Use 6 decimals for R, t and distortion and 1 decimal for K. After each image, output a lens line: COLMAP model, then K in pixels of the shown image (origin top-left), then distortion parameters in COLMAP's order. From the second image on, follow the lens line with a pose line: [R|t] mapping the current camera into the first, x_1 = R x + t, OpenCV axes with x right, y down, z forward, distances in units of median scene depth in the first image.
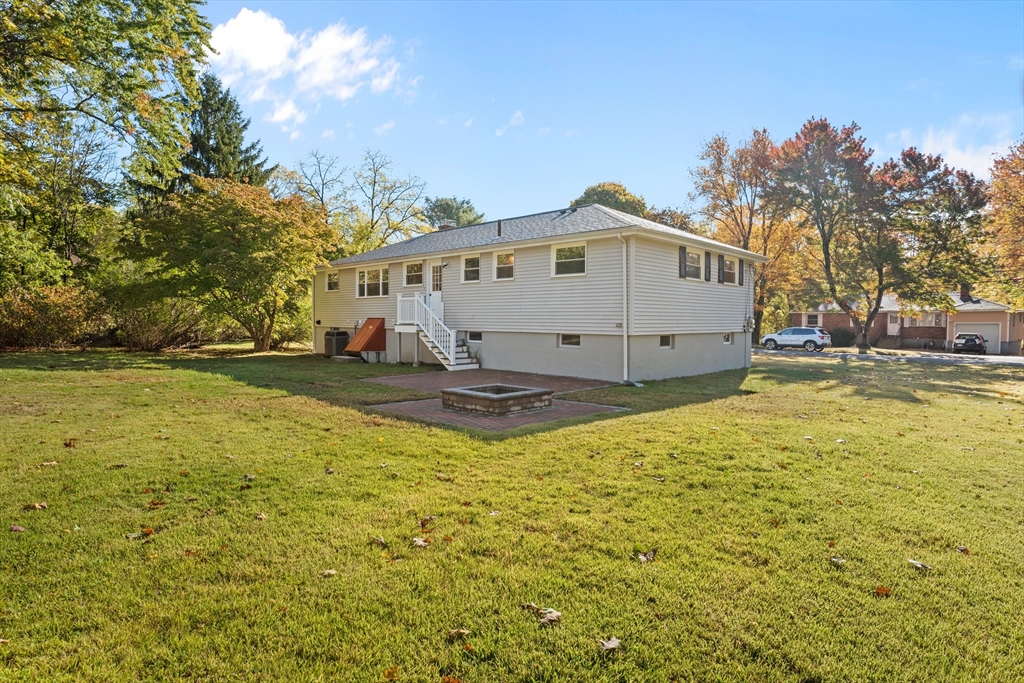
lens RADIAL K [[554.3, 0, 512.0], [0, 554.3, 341.5], [0, 0, 1]] dist [-0.003148, 0.000110]
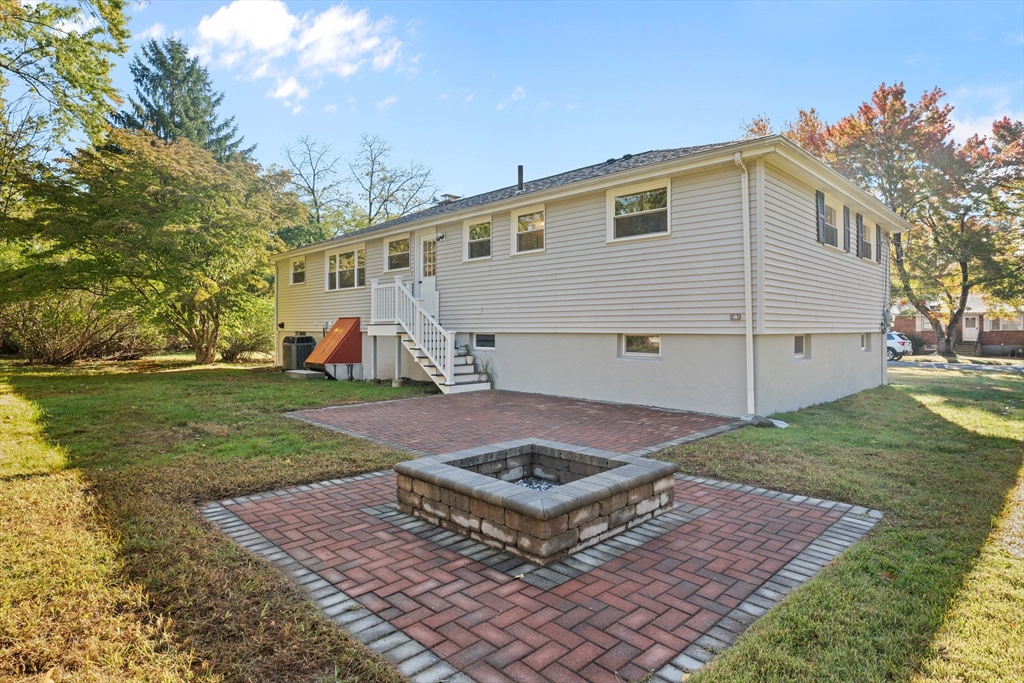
lens RADIAL K [[554.3, 0, 512.0], [0, 554.3, 341.5], [0, 0, 1]] dist [-0.003148, 0.000110]
pose [[0.999759, -0.005019, -0.021379, -0.016601], [0.004629, 0.999822, -0.018285, 0.003304], [0.021467, 0.018182, 0.999604, 0.287069]]
